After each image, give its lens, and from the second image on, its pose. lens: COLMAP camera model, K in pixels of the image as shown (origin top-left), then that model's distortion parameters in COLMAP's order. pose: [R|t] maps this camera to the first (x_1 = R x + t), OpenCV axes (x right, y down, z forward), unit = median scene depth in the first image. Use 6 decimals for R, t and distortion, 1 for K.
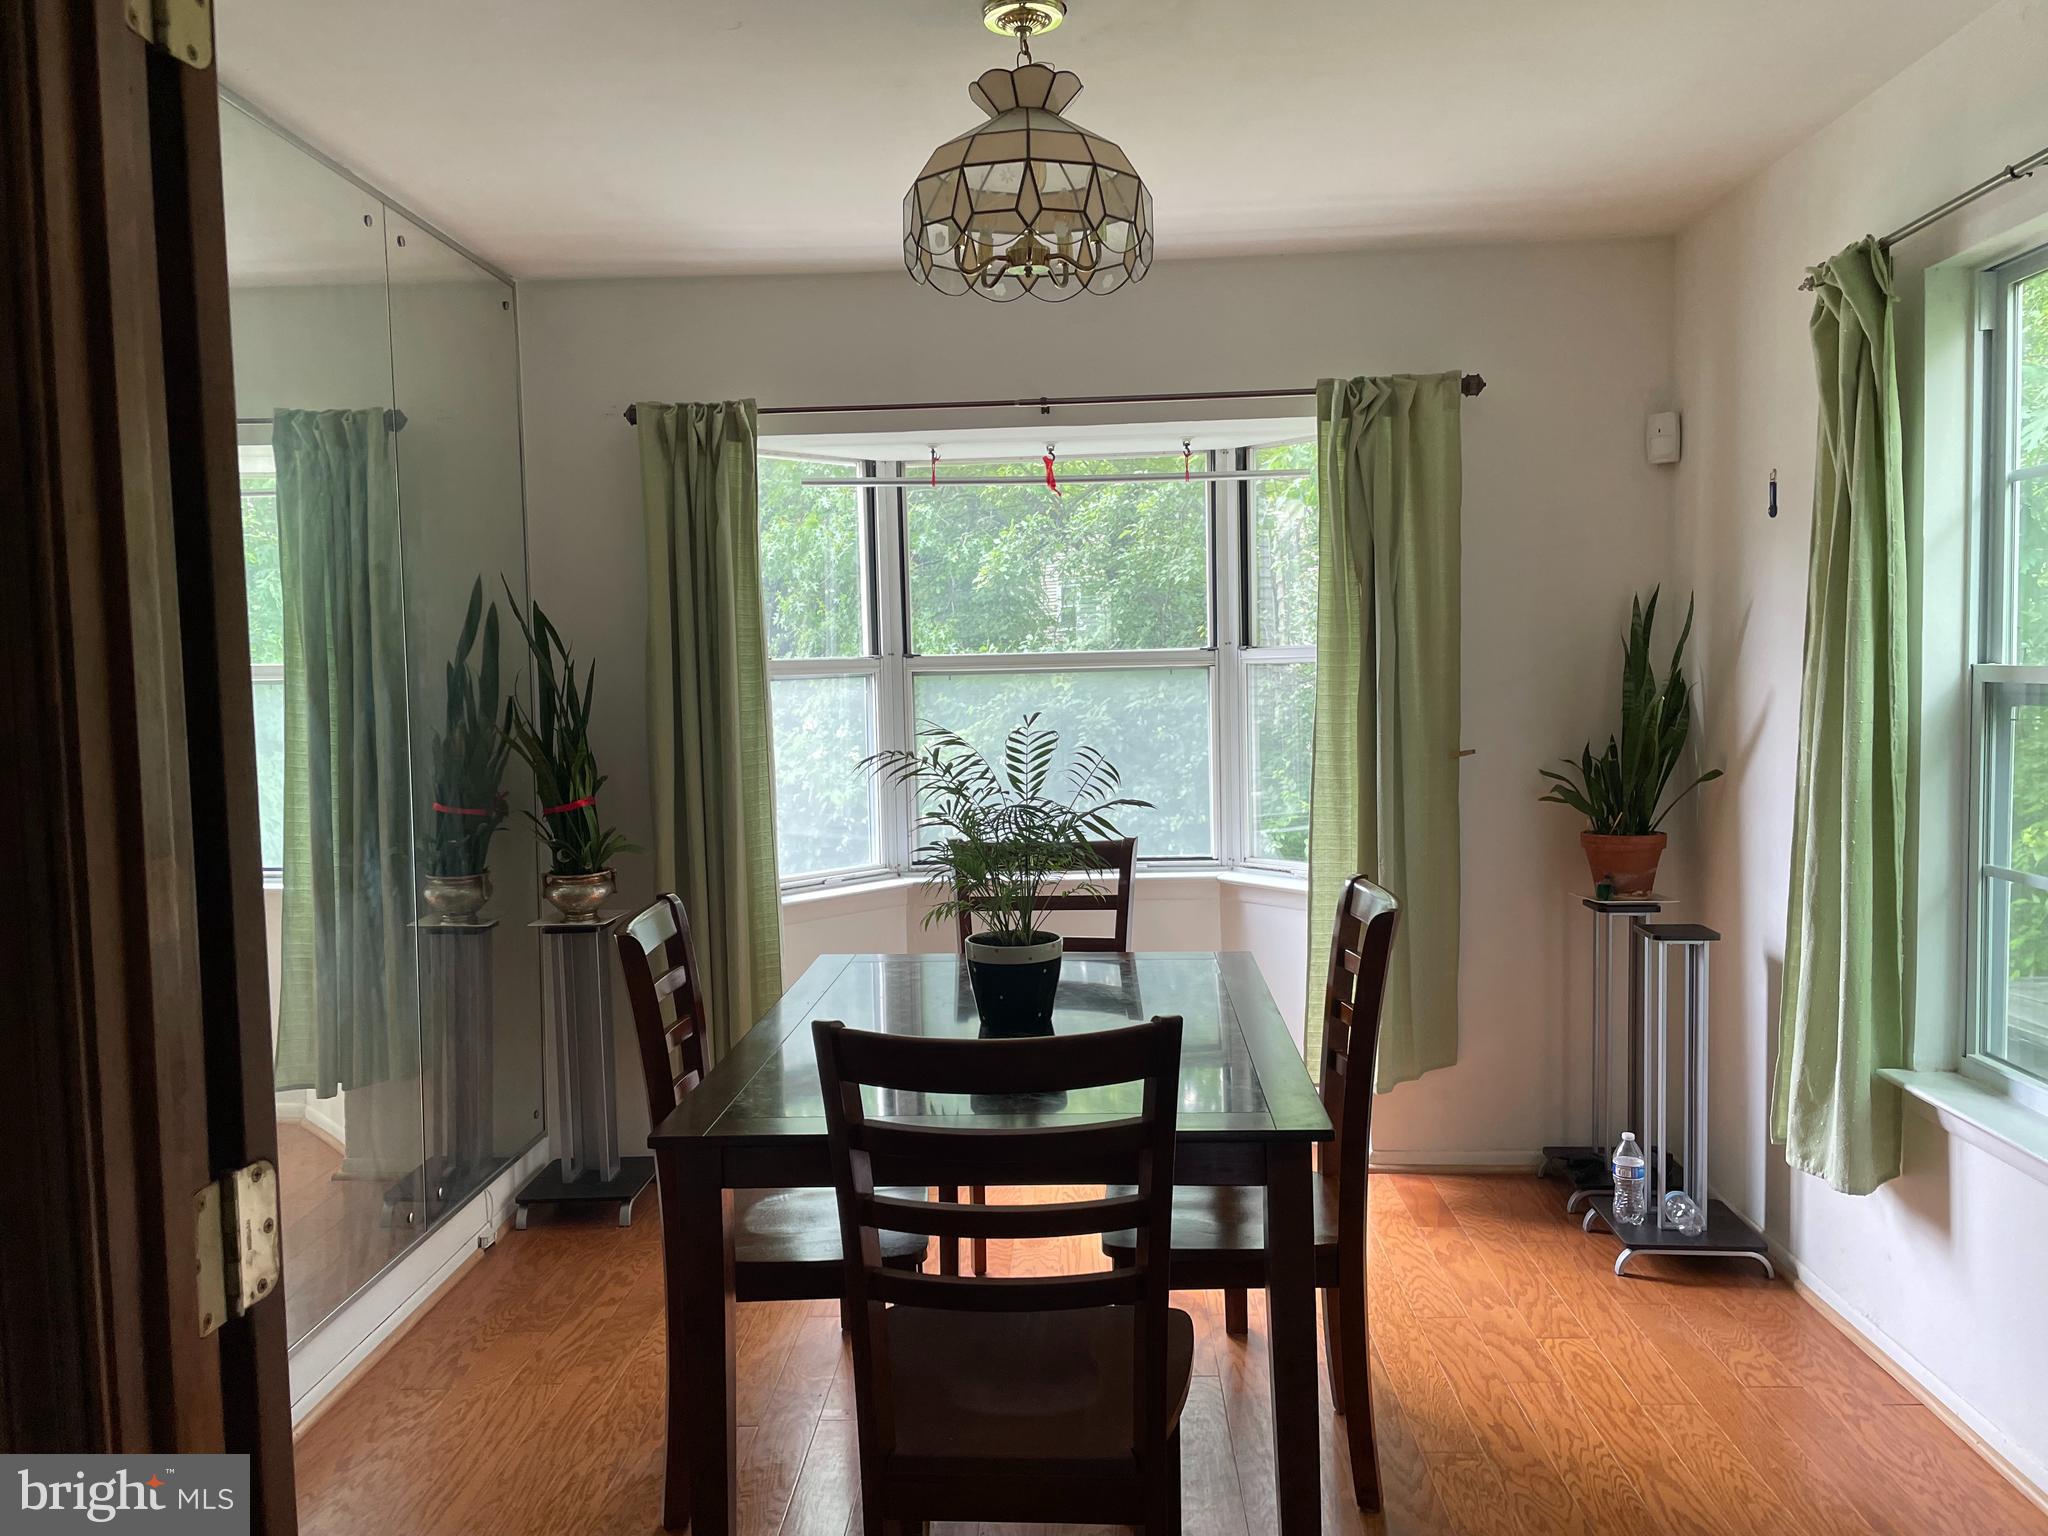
lens RADIAL K [[1548.5, 0, 1024.0], [0, 1548.5, 768.0], [0, 0, 1]] dist [0.115625, 0.000924]
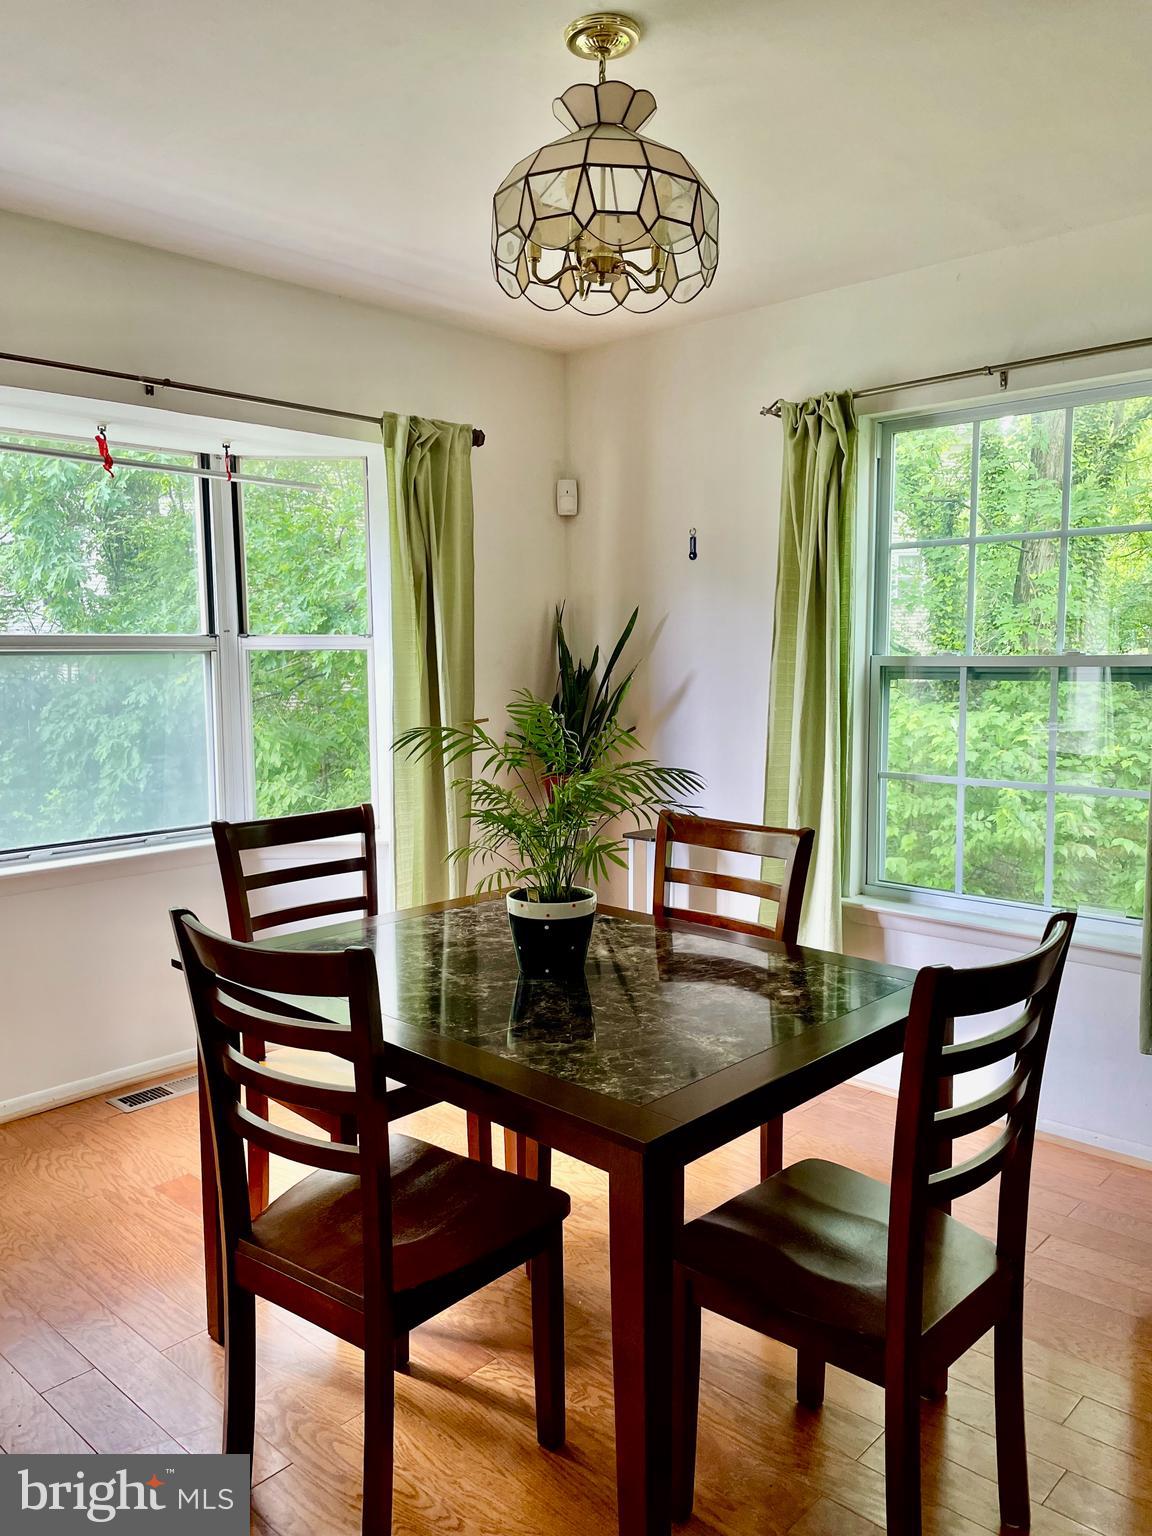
lens RADIAL K [[1161.4, 0, 576.0], [0, 1161.4, 768.0], [0, 0, 1]] dist [0.115625, 0.000924]
pose [[0.655165, -0.062801, 0.752871, -0.448624], [0.045154, 0.998013, 0.043955, -0.010482], [-0.754135, 0.005197, 0.656699, 0.330961]]
